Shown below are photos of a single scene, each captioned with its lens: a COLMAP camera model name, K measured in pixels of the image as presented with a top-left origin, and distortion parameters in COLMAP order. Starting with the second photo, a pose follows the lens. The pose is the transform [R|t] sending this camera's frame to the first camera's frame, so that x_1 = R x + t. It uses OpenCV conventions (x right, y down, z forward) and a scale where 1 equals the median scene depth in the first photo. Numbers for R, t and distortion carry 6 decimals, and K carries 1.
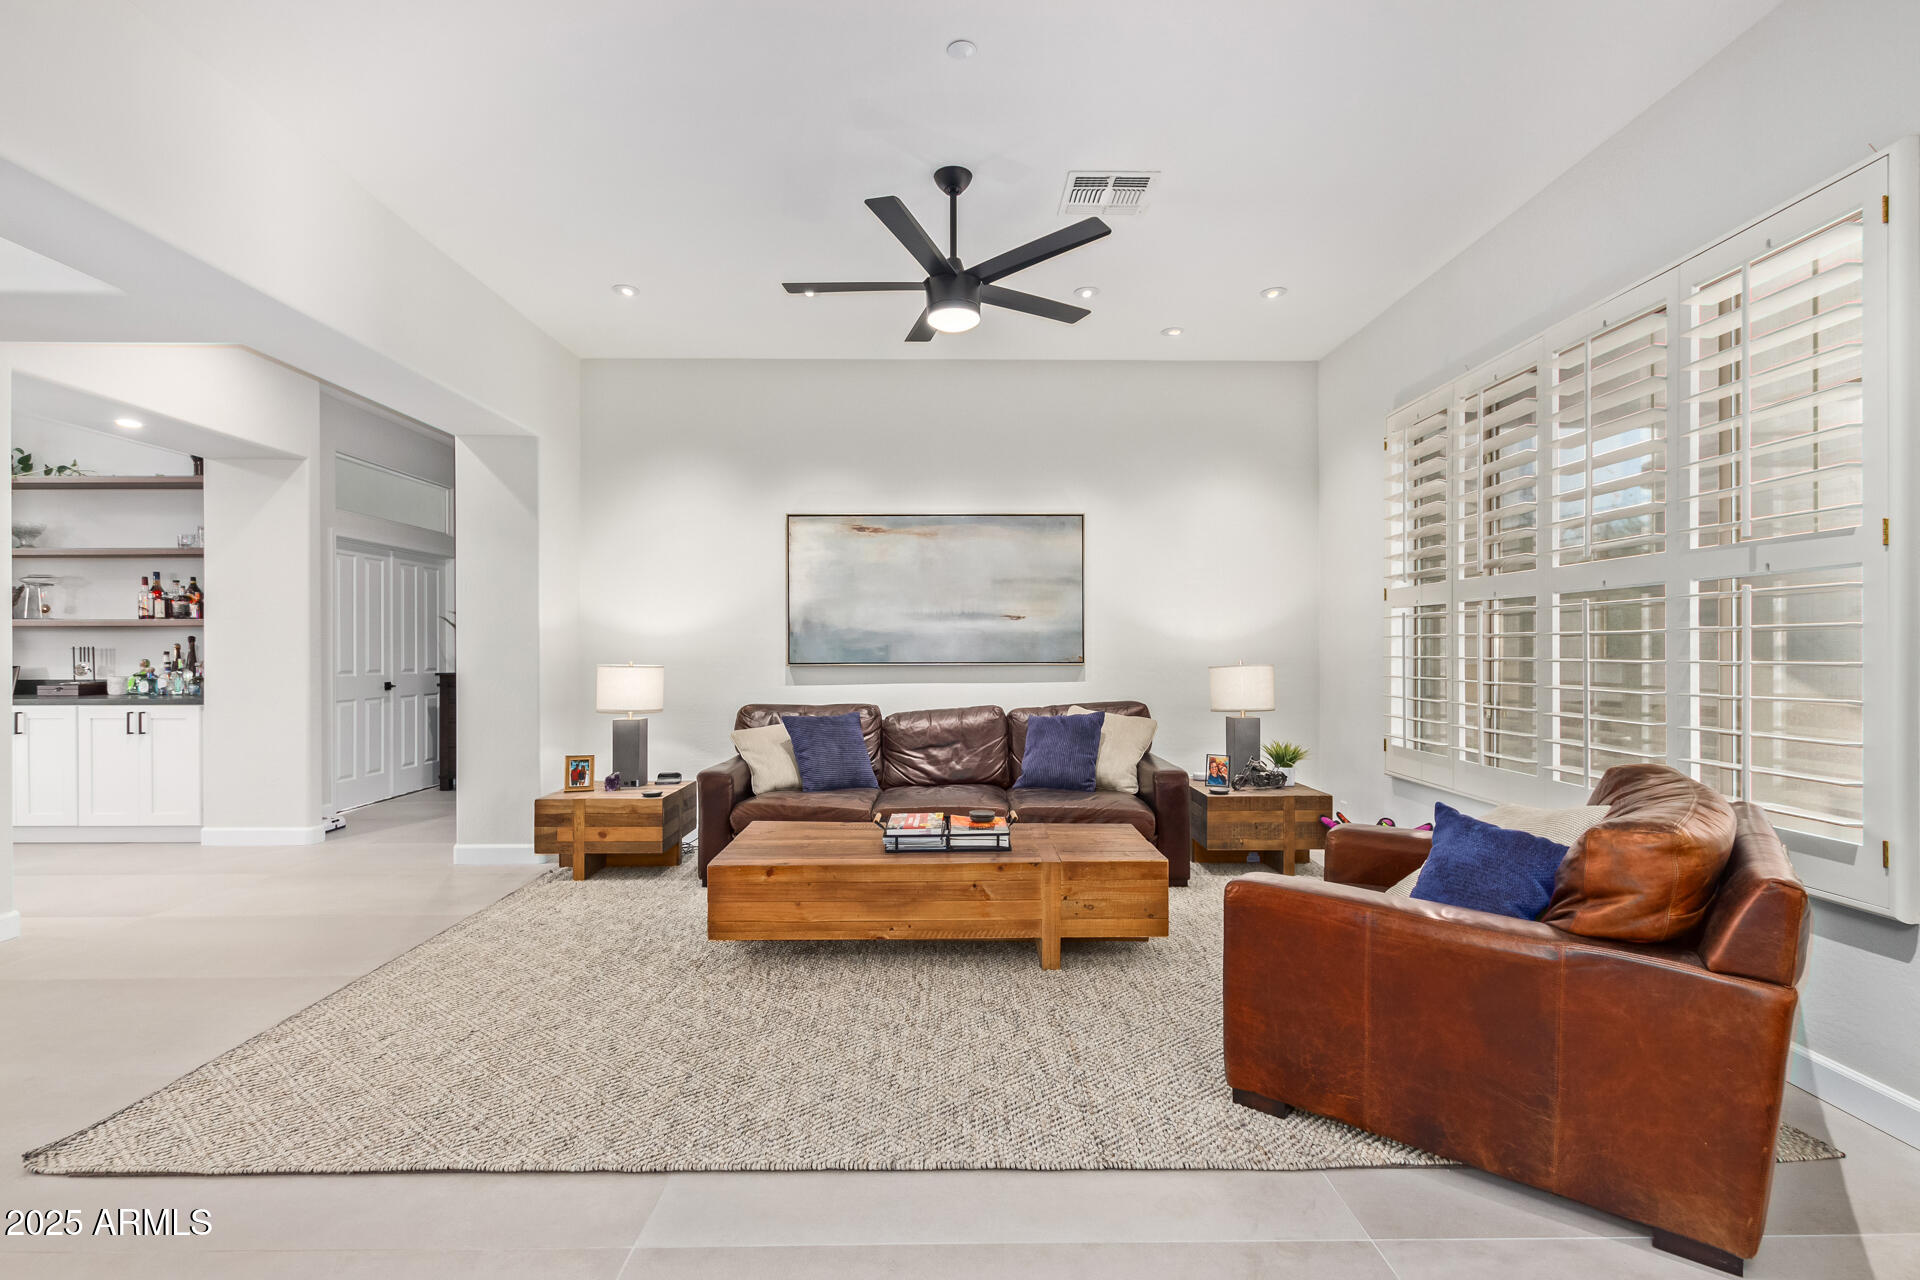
lens RADIAL K [[874.9, 0, 955.4], [0, 874.9, 648.5], [0, 0, 1]] dist [0.004453, -0.000939]
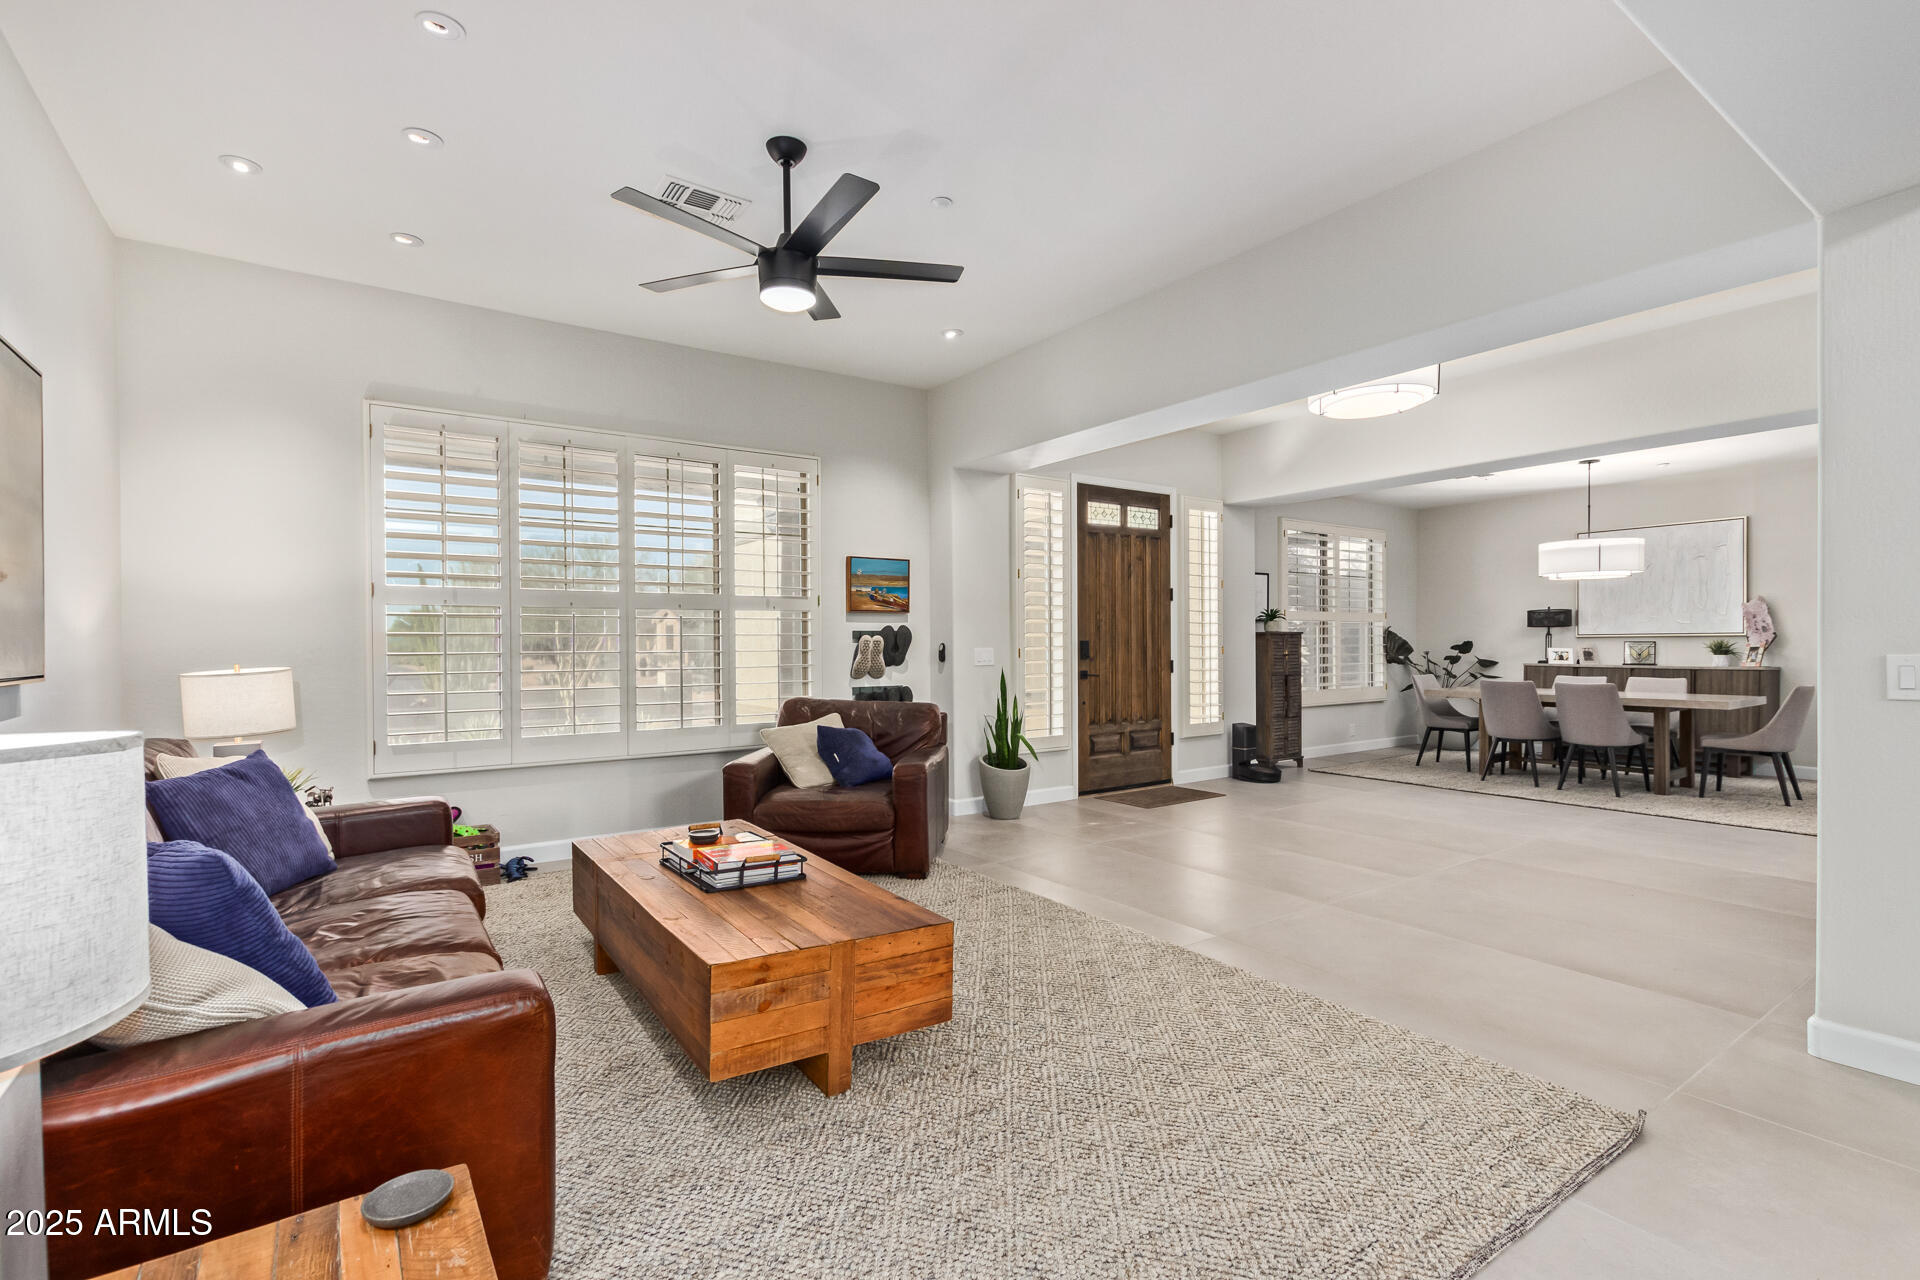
lens RADIAL K [[874.9, 0, 955.4], [0, 874.9, 648.5], [0, 0, 1]] dist [0.004453, -0.000939]
pose [[-0.556861, -0.010215, 0.830543, -1.053259], [0.011111, 0.999743, 0.019746, -0.012406], [-0.830531, 0.020224, -0.556605, 1.623459]]
